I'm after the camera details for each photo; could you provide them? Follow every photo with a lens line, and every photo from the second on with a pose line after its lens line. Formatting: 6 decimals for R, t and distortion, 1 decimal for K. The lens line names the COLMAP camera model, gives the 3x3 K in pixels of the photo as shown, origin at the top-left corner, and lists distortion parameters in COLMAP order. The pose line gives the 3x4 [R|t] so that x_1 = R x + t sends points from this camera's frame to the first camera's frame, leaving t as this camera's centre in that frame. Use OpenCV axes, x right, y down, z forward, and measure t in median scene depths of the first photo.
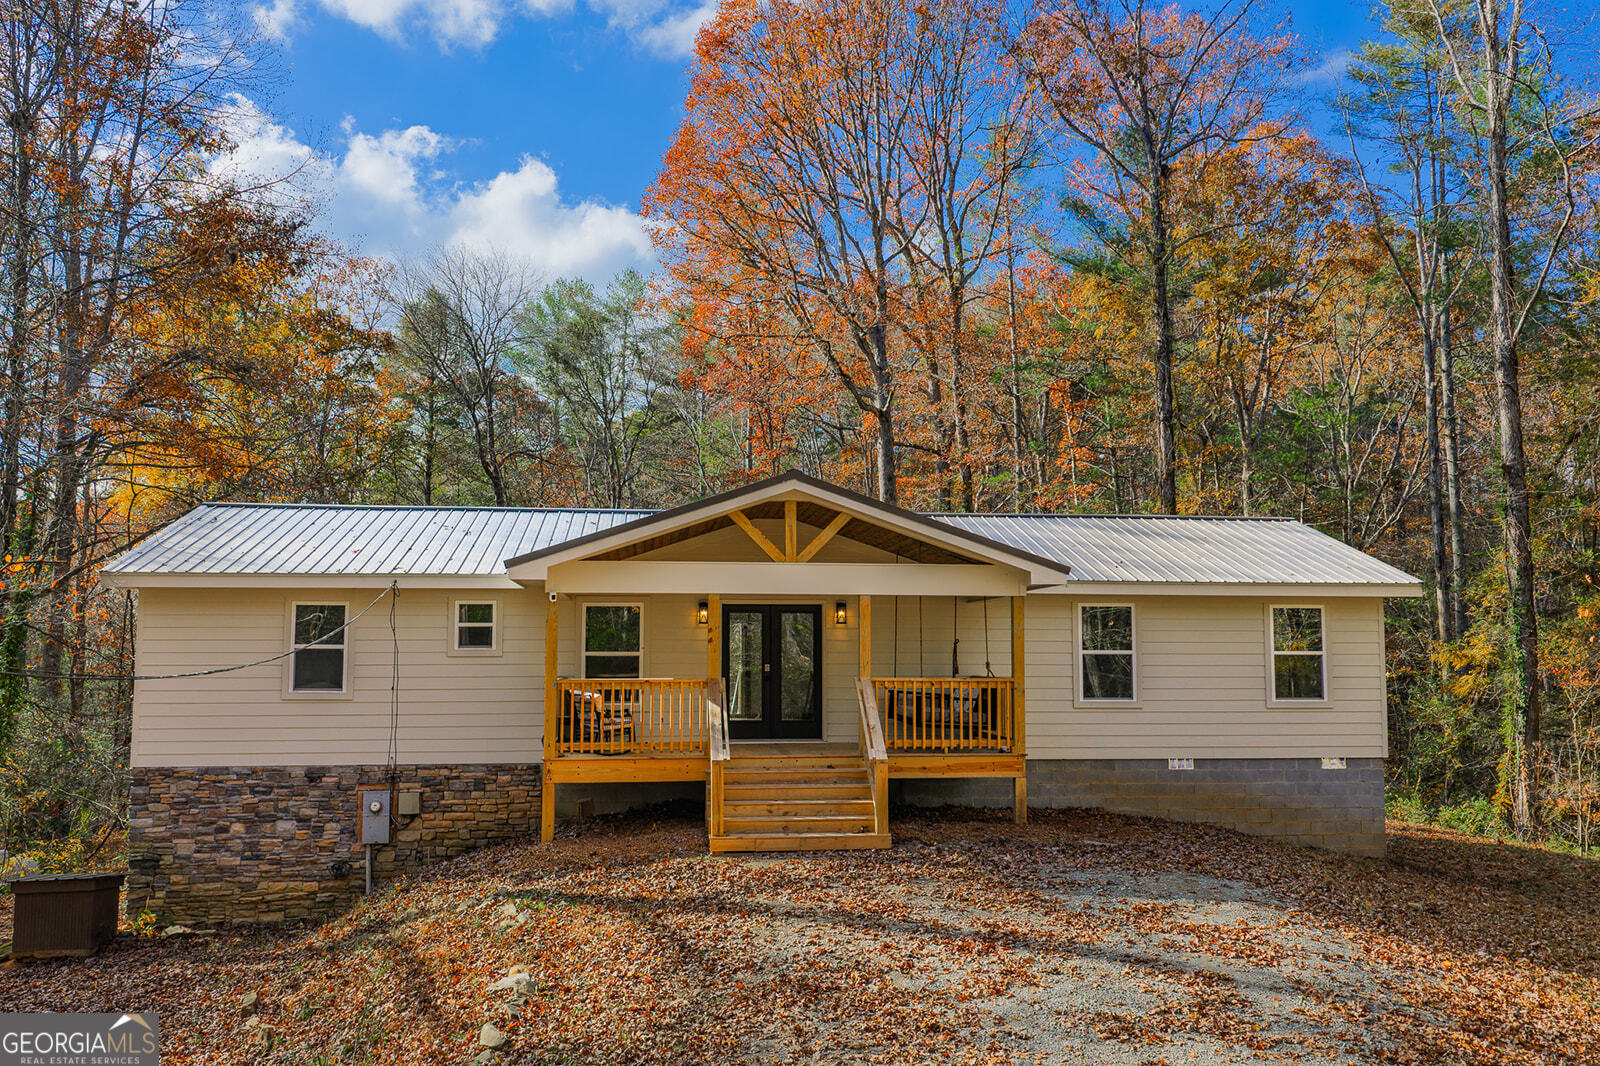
lens RADIAL K [[1329.0, 0, 803.3], [0, 1329.0, 532.3], [0, 0, 1]] dist [0.017769, -0.009763]
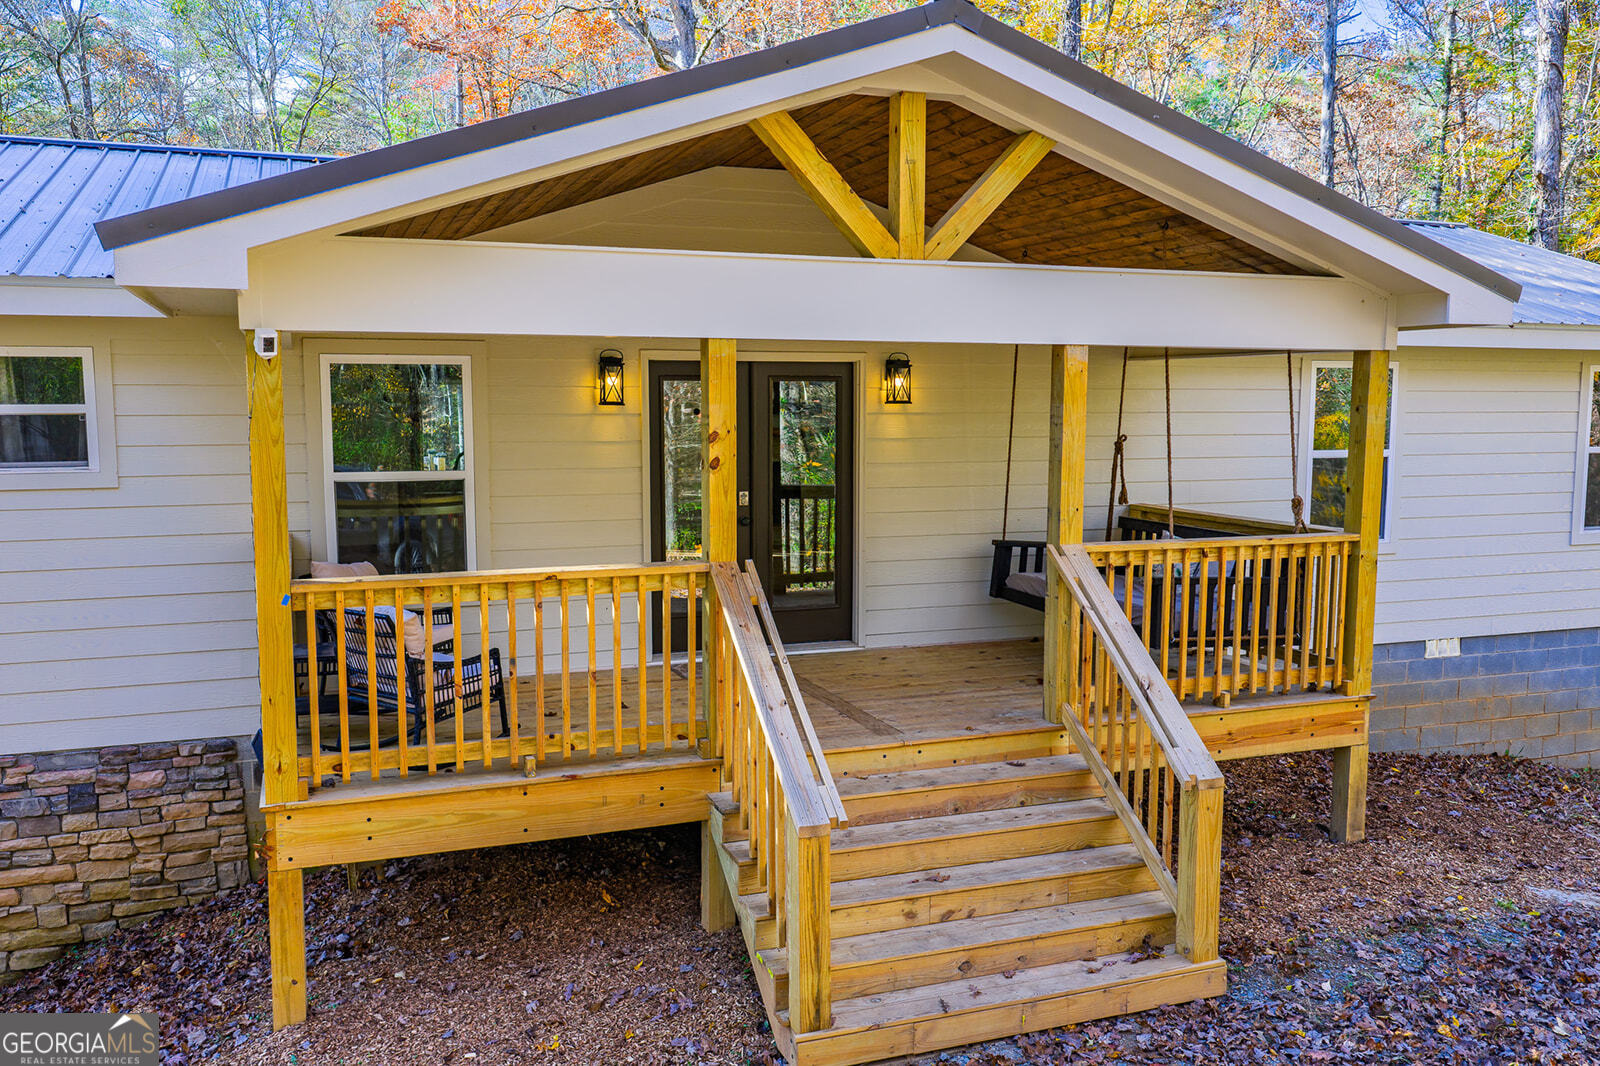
lens RADIAL K [[1329.0, 0, 795.5], [0, 1329.0, 537.0], [0, 0, 1]] dist [0.017769, -0.009763]
pose [[0.971897, -0.025411, 0.234032, -0.123389], [-0.020862, 0.980949, 0.193145, 0.025689], [-0.234482, -0.192599, 0.952850, 0.569797]]
